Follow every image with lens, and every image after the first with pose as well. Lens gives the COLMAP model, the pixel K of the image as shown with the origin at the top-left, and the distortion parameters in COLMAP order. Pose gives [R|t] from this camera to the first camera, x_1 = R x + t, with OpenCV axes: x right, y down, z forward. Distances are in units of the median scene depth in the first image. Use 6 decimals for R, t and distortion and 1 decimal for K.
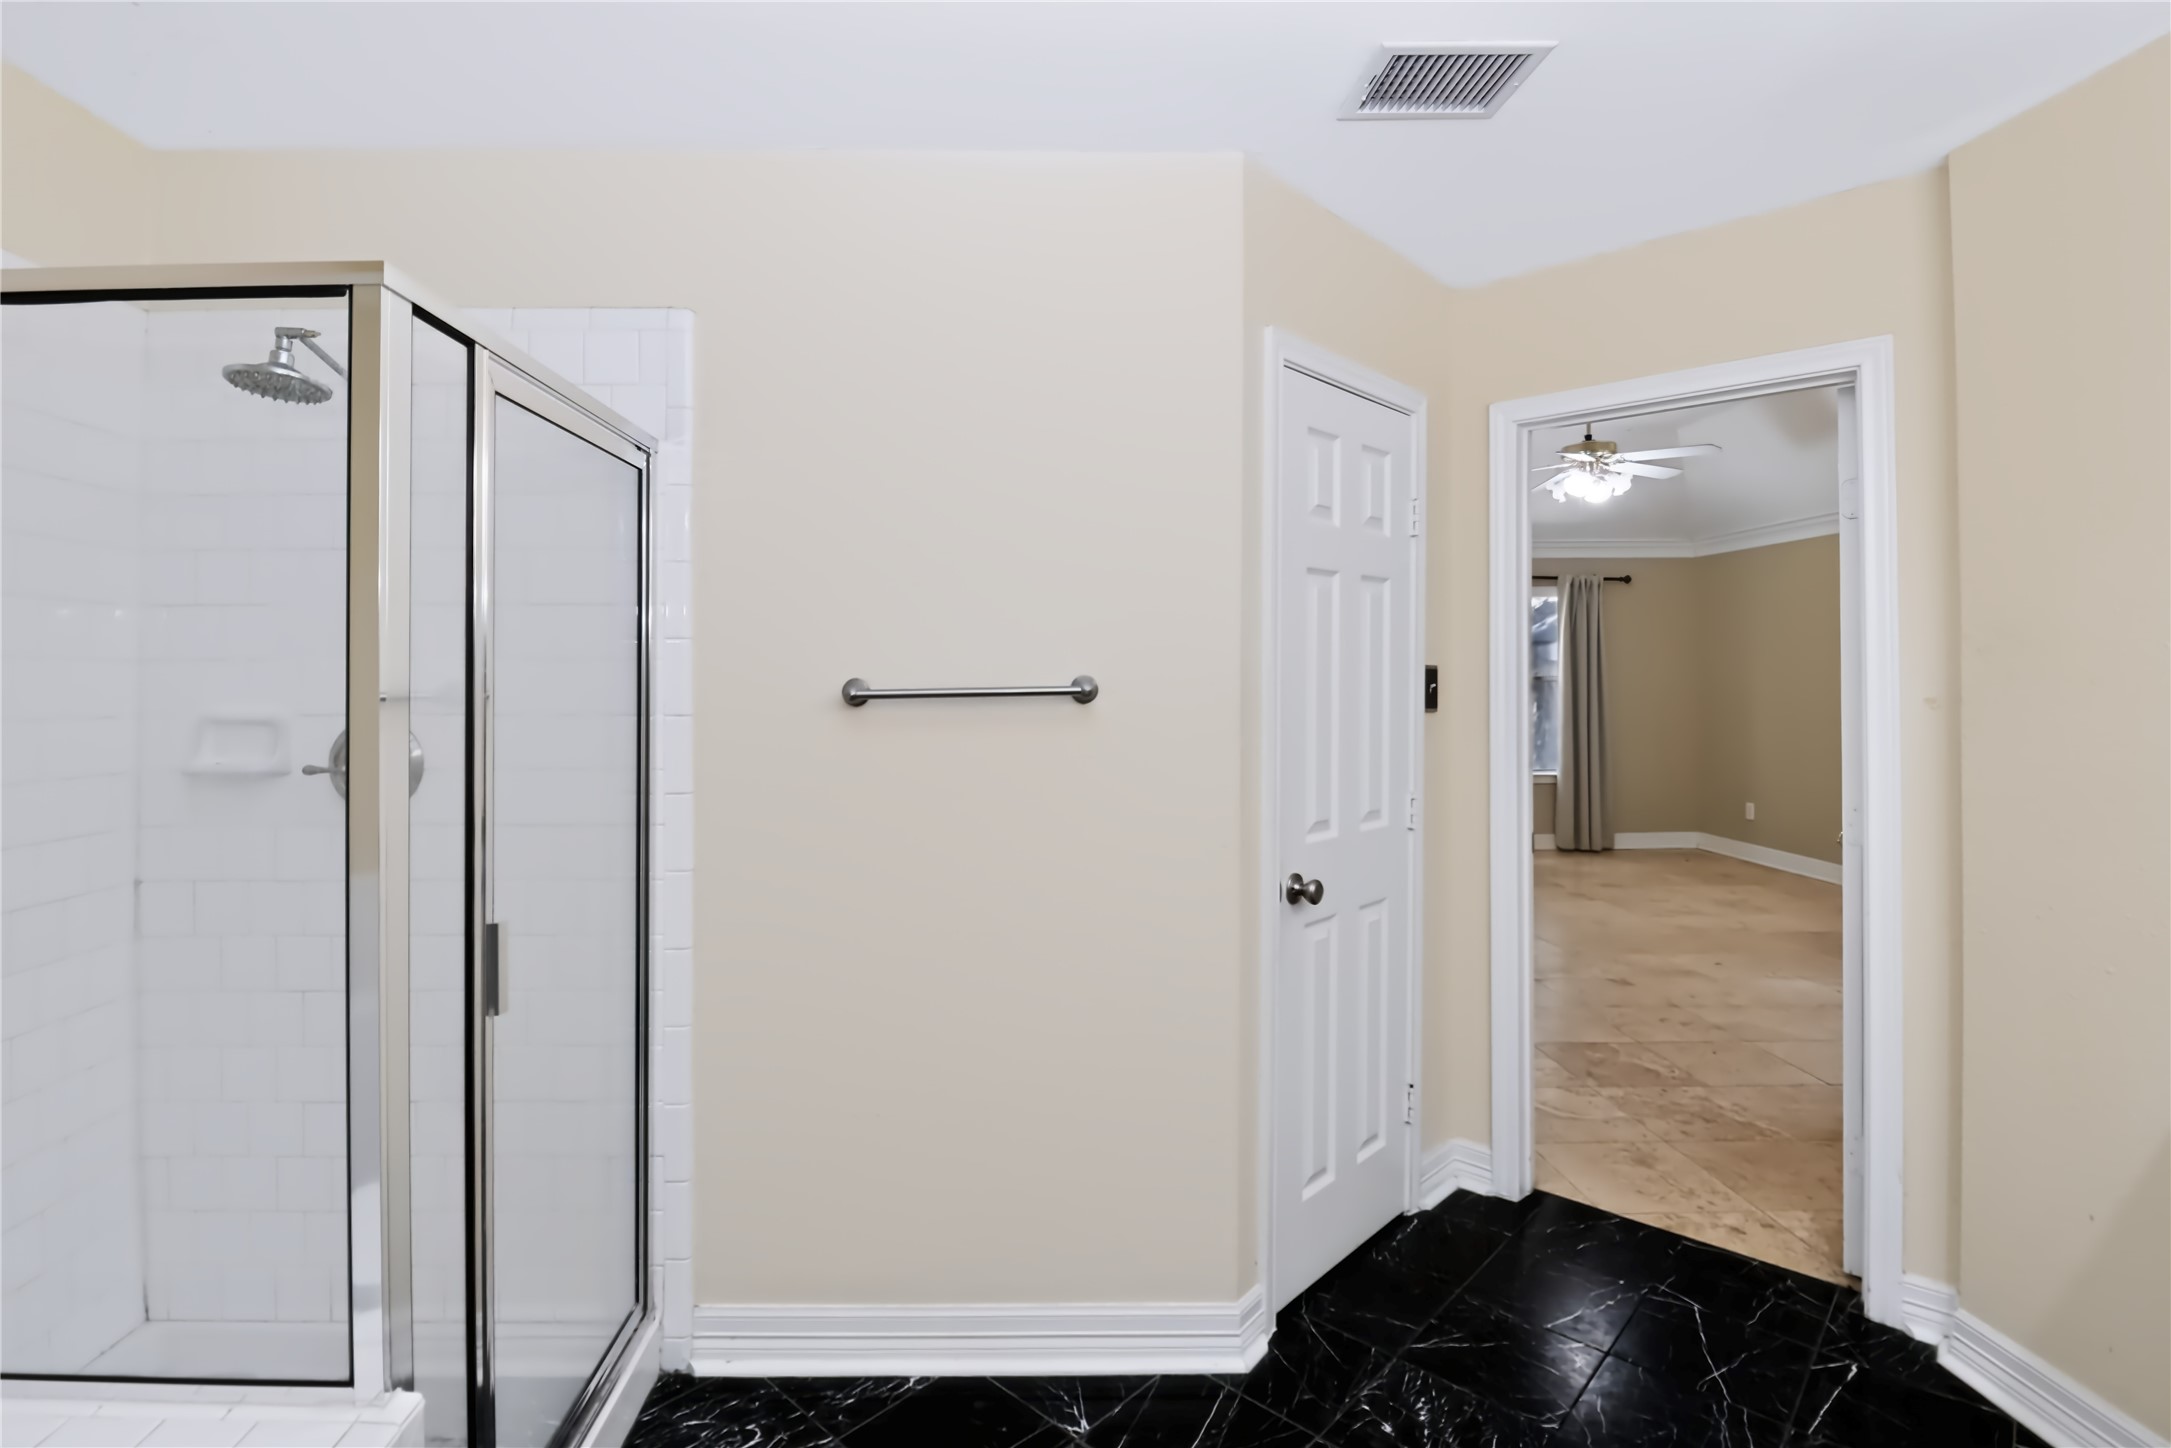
lens RADIAL K [[1030.1, 0, 1032.9], [0, 1030.1, 685.4], [0, 0, 1]] dist [-0.006008, -0.009195]
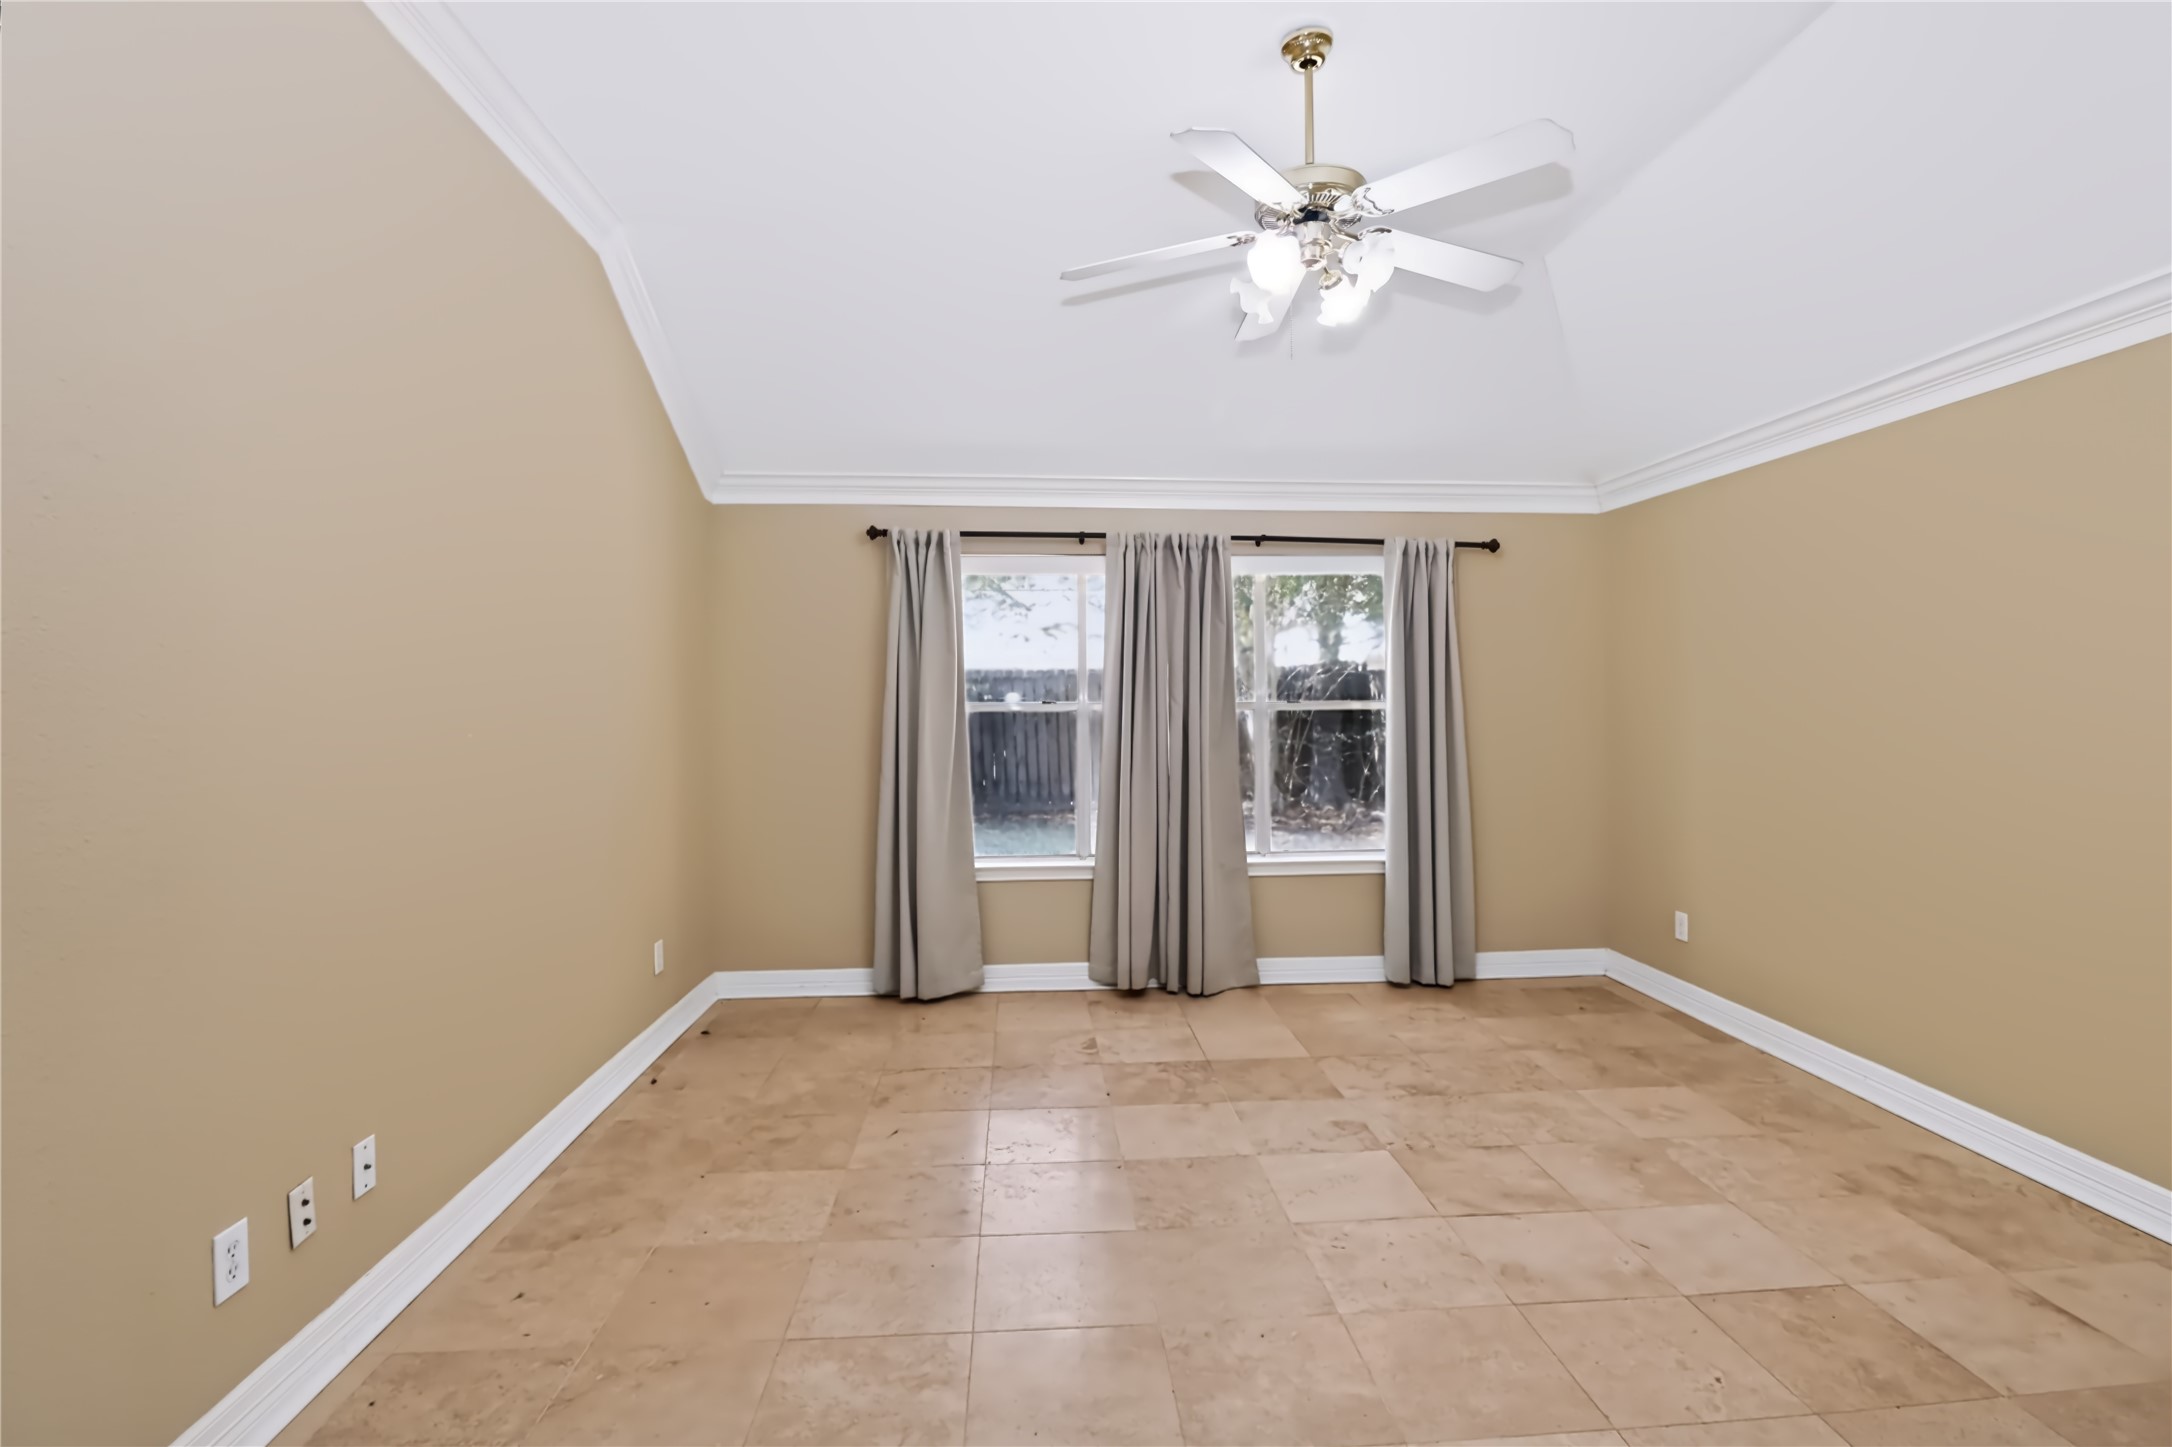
lens RADIAL K [[1030.5, 0, 1114.8], [0, 1030.5, 686.6], [0, 0, 1]] dist [-0.006008, -0.009195]
pose [[0.997708, 0.005826, 0.067410, 0.309824], [-0.004587, 0.999818, -0.018522, -0.005405], [-0.067506, 0.018171, 0.997553, 0.396488]]
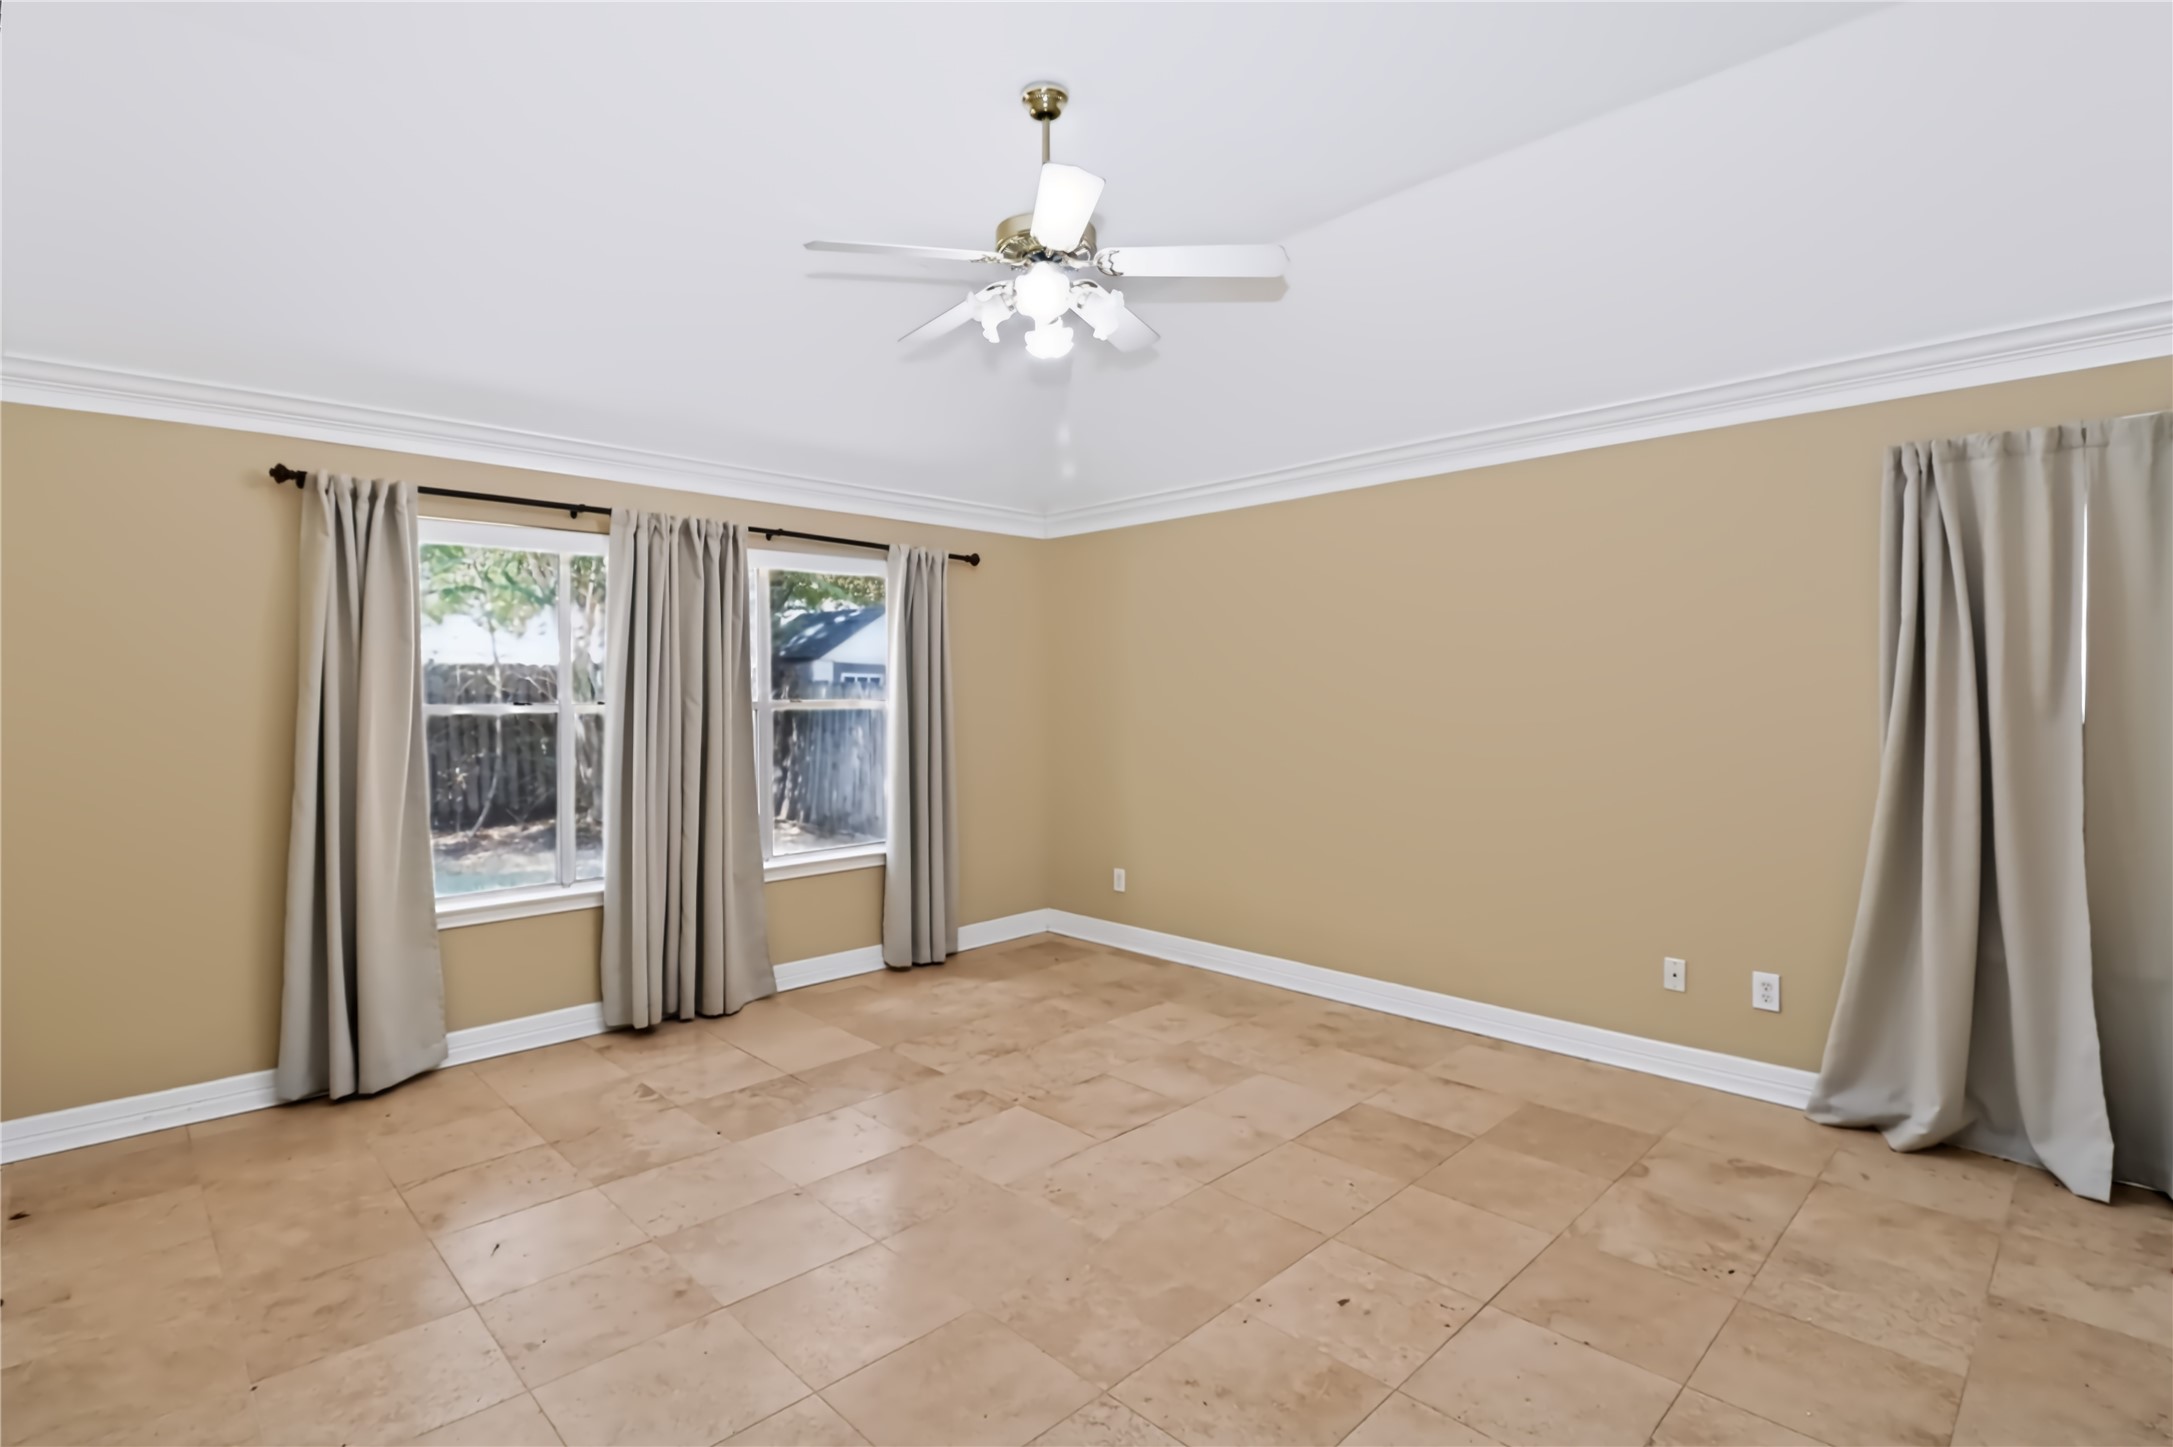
lens RADIAL K [[1031.0, 0, 1089.9], [0, 1031.0, 680.8], [0, 0, 1]] dist [-0.006008, -0.009195]
pose [[0.716638, 0.012200, 0.697338, 0.150824], [0.006513, 0.999686, -0.024183, -0.004179], [-0.697414, 0.021873, 0.716334, 0.451541]]
